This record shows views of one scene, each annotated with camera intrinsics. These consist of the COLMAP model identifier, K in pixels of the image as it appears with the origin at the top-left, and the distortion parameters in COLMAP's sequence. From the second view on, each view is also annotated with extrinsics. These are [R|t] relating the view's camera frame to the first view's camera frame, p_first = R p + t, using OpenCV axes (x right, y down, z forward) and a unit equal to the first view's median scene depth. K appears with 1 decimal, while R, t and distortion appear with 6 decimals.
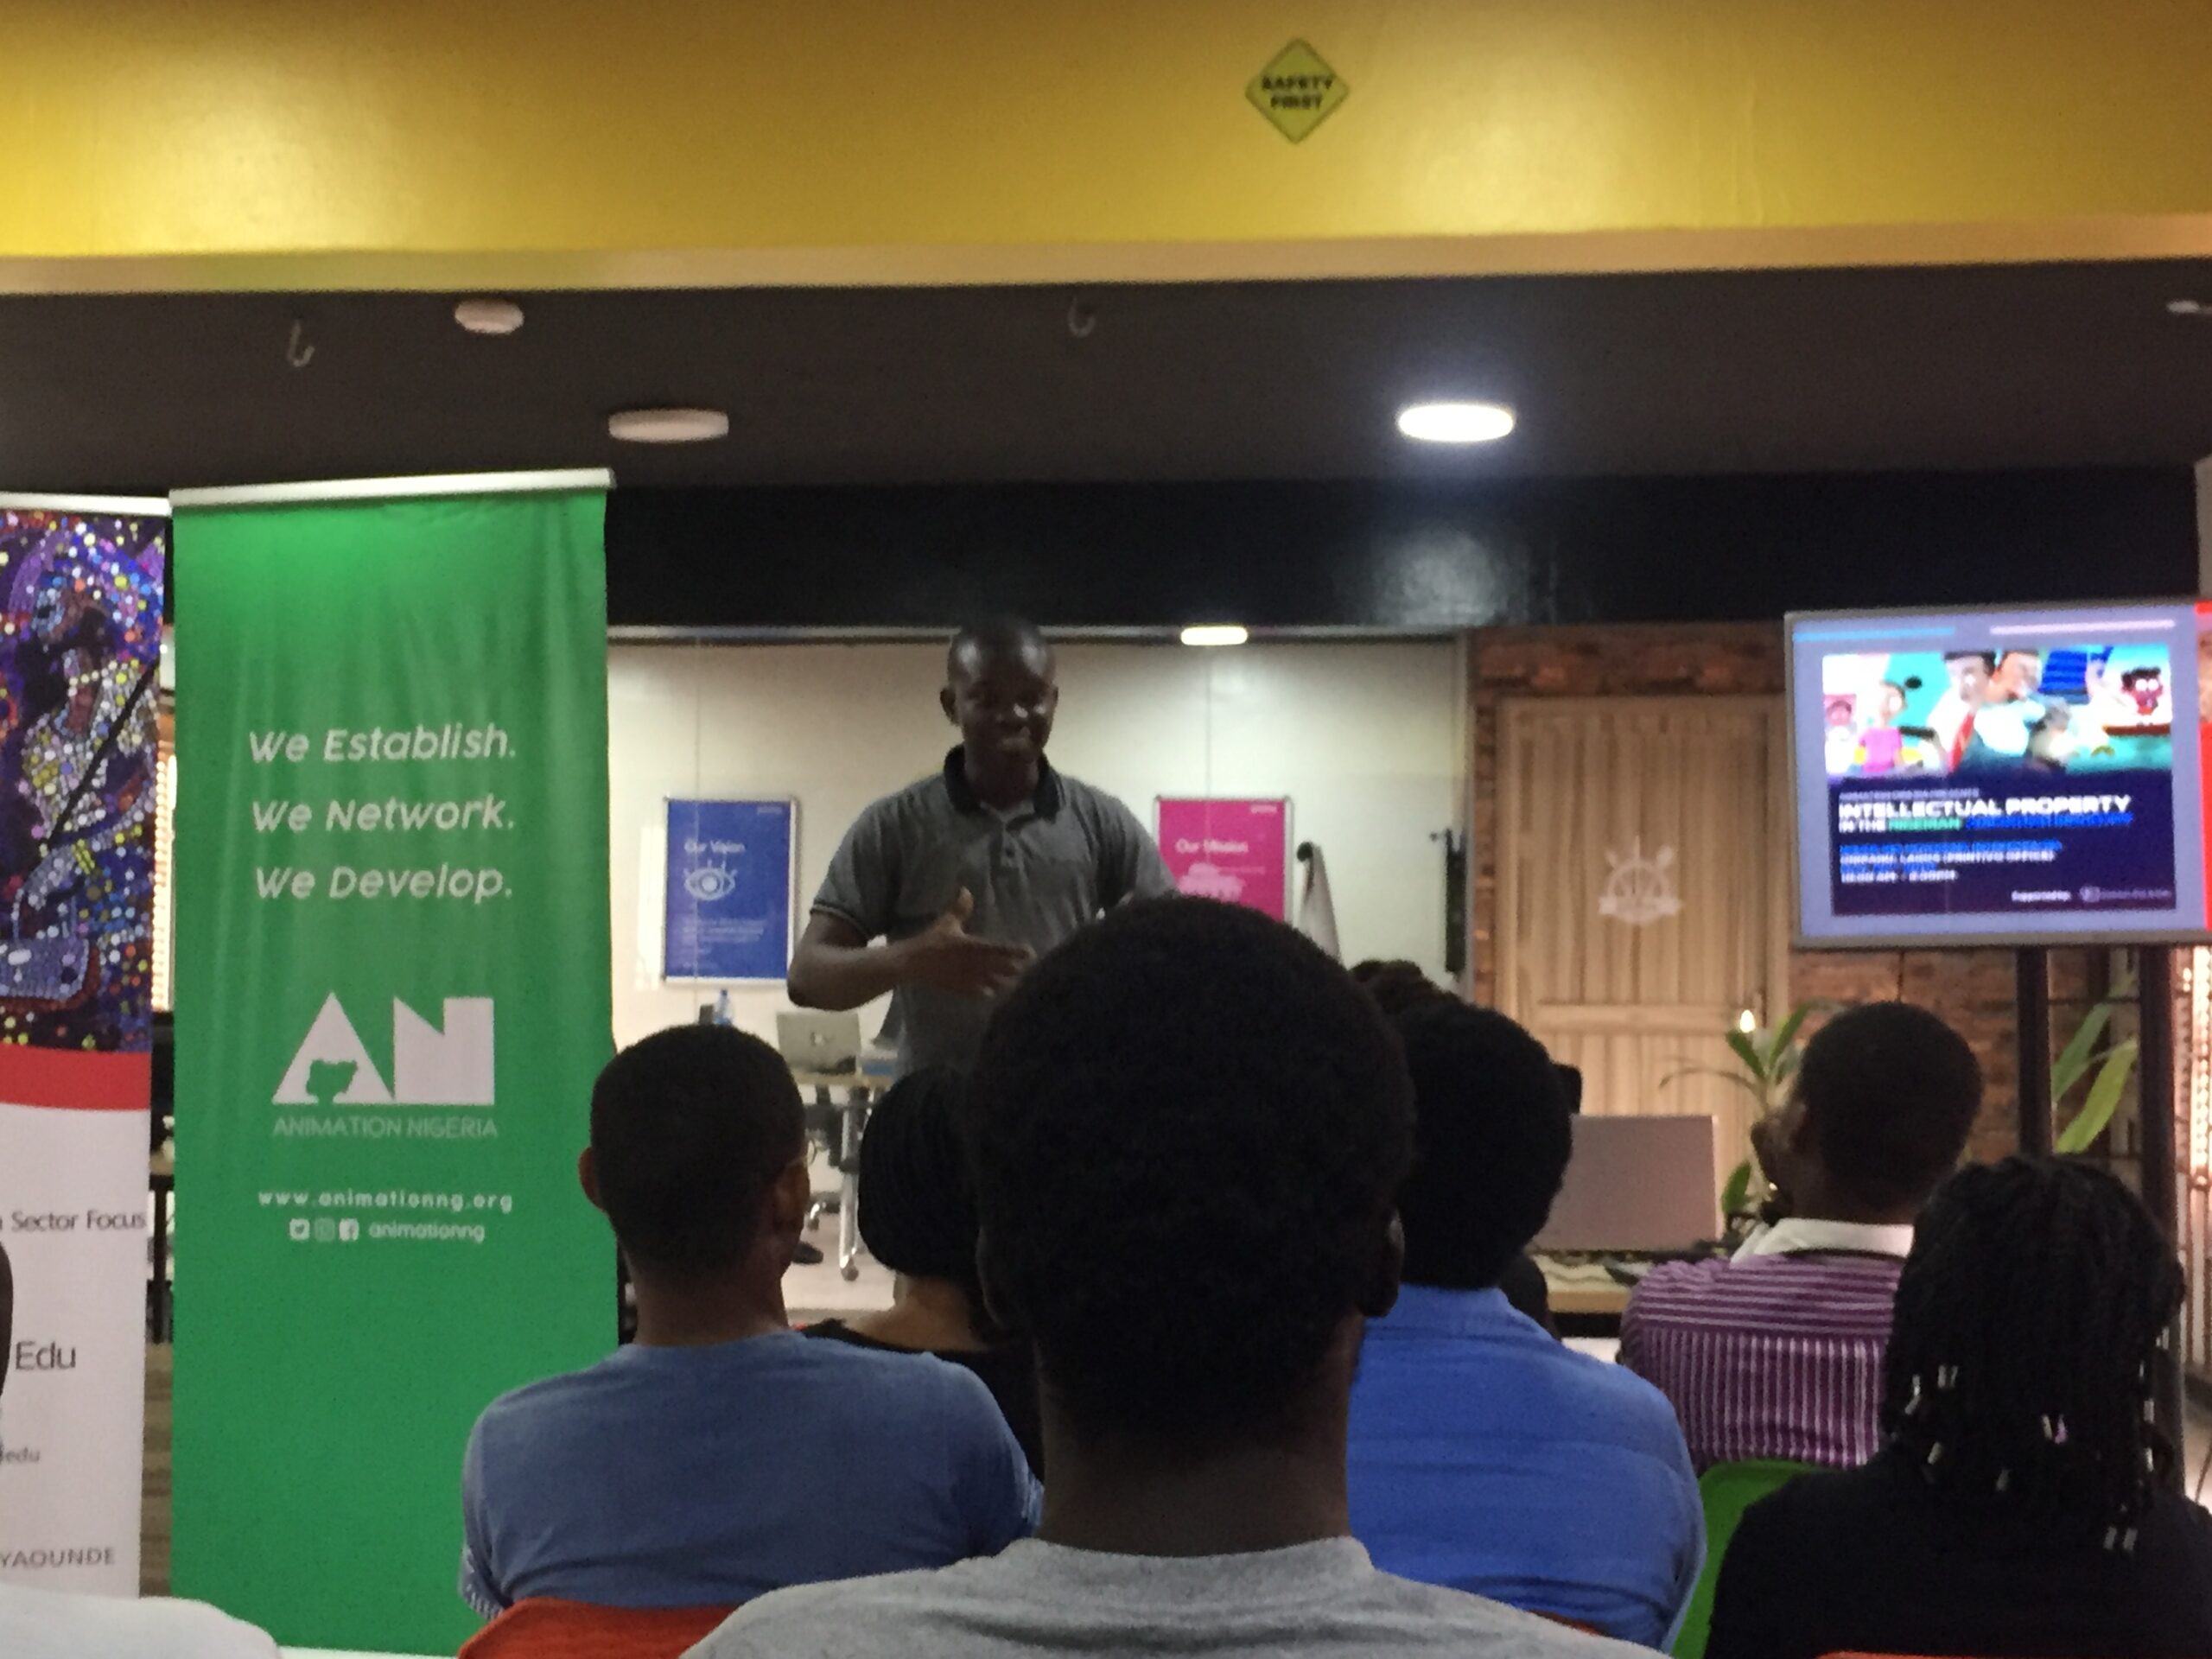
lens RADIAL K [[3040.6, 0, 1094.1], [0, 3040.6, 824.4], [0, 0, 1]] dist [0.057783, 0.000000]
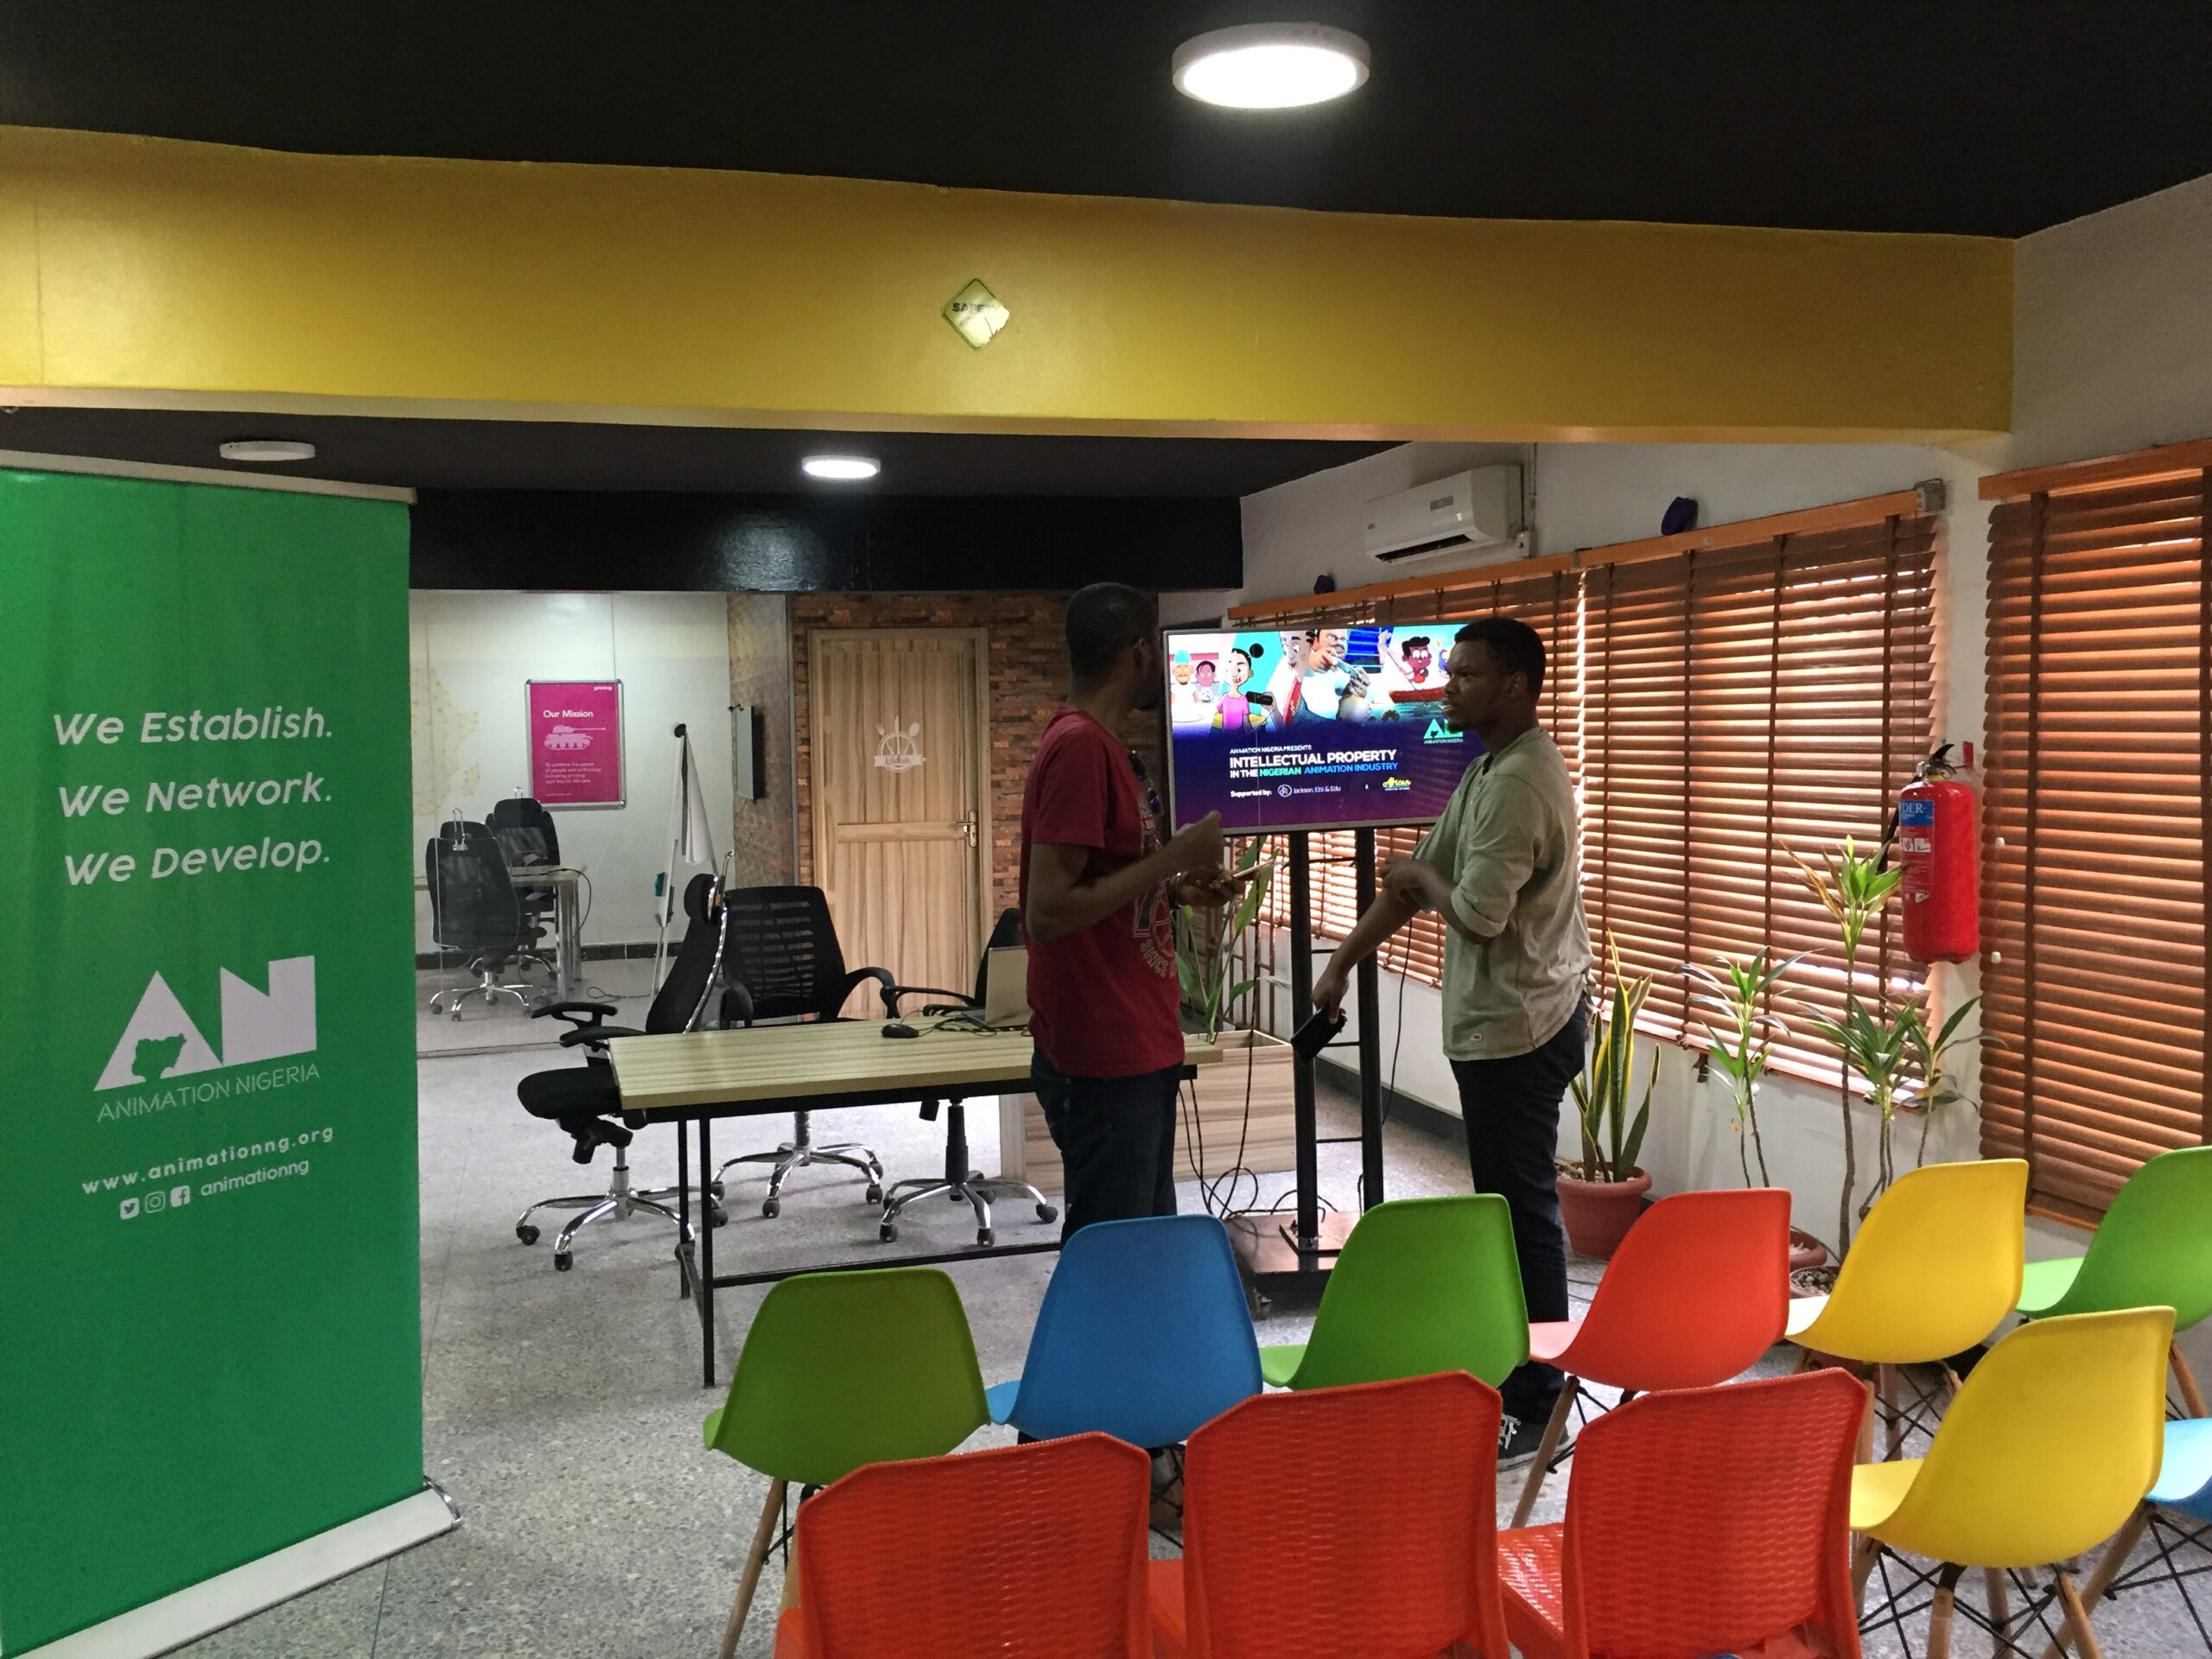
lens RADIAL K [[1896.2, 0, 1114.1], [0, 1896.2, 813.1], [0, 0, 1]] dist [0.074477, -0.093350]
pose [[0.926407, -0.041633, 0.374215, -0.167769], [0.010083, 0.996255, 0.085876, -0.056176], [-0.376389, -0.075782, 0.923357, 0.069842]]
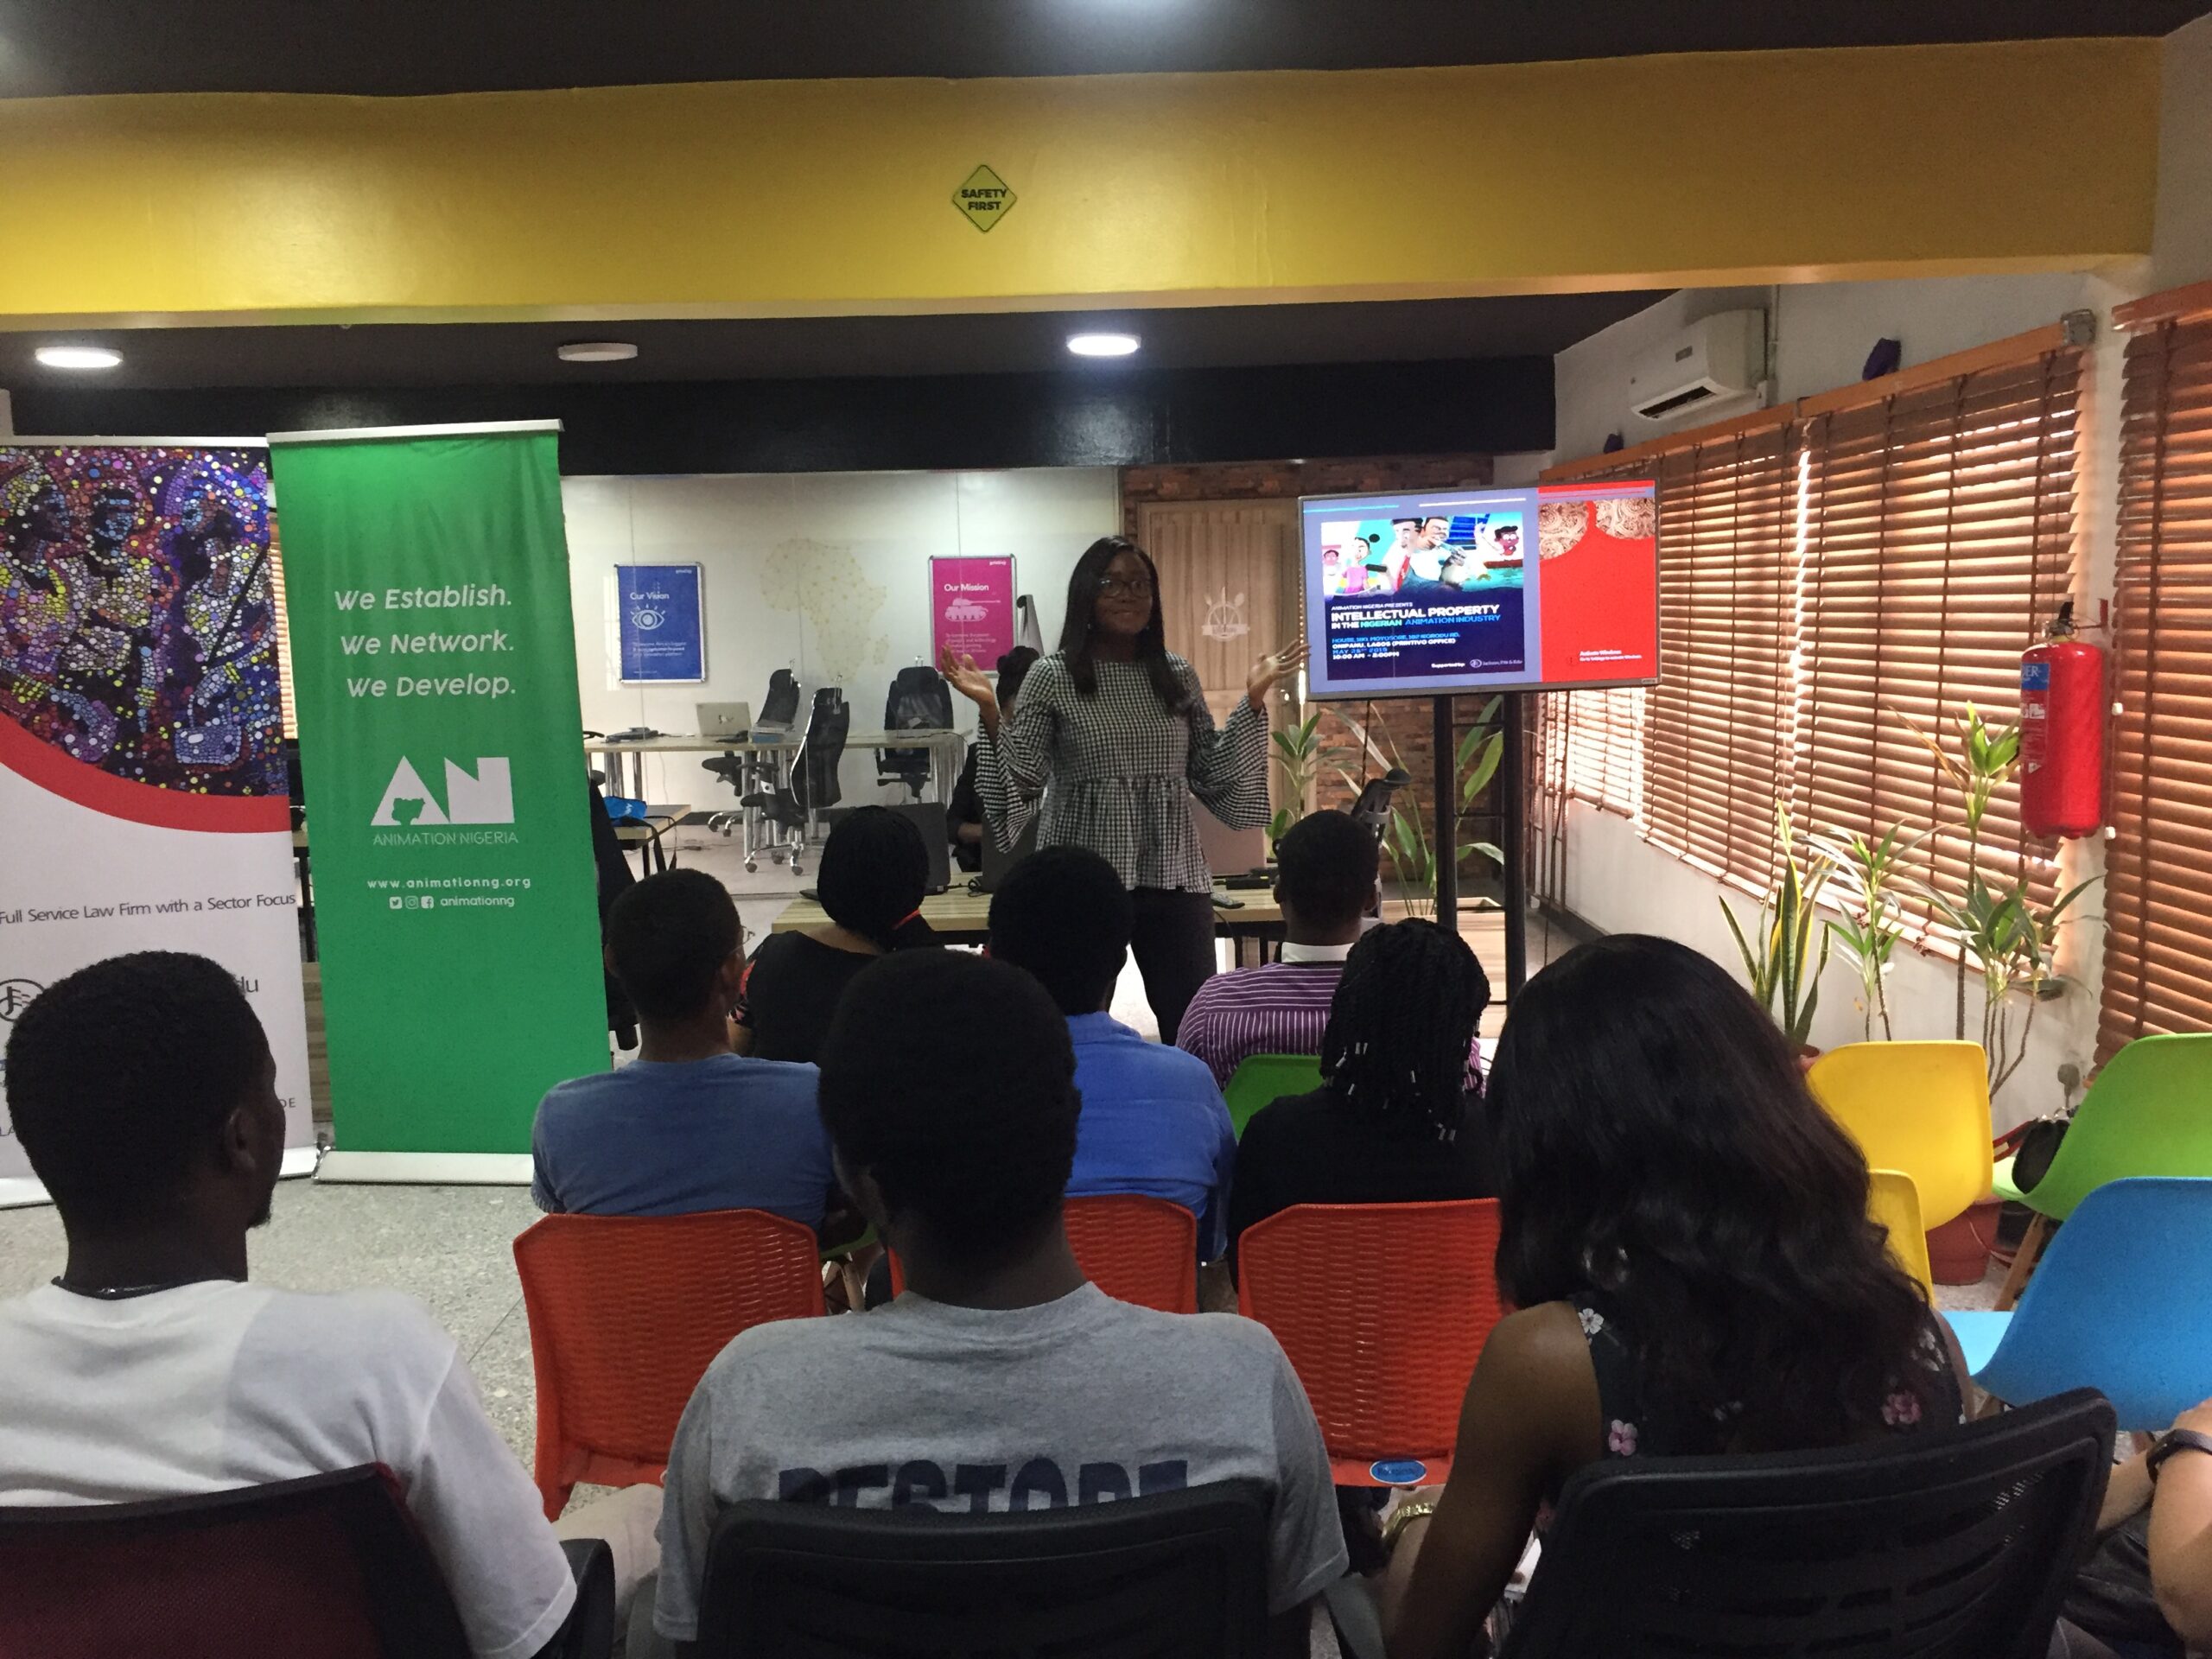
lens RADIAL K [[1896.2, 0, 1103.0], [0, 1896.2, 827.5], [0, 0, 1]] dist [0.074477, -0.093350]
pose [[0.993976, -0.042203, 0.101144, 0.009817], [0.026316, 0.987790, 0.153553, -0.050157], [-0.106389, -0.149966, 0.982950, -0.022860]]
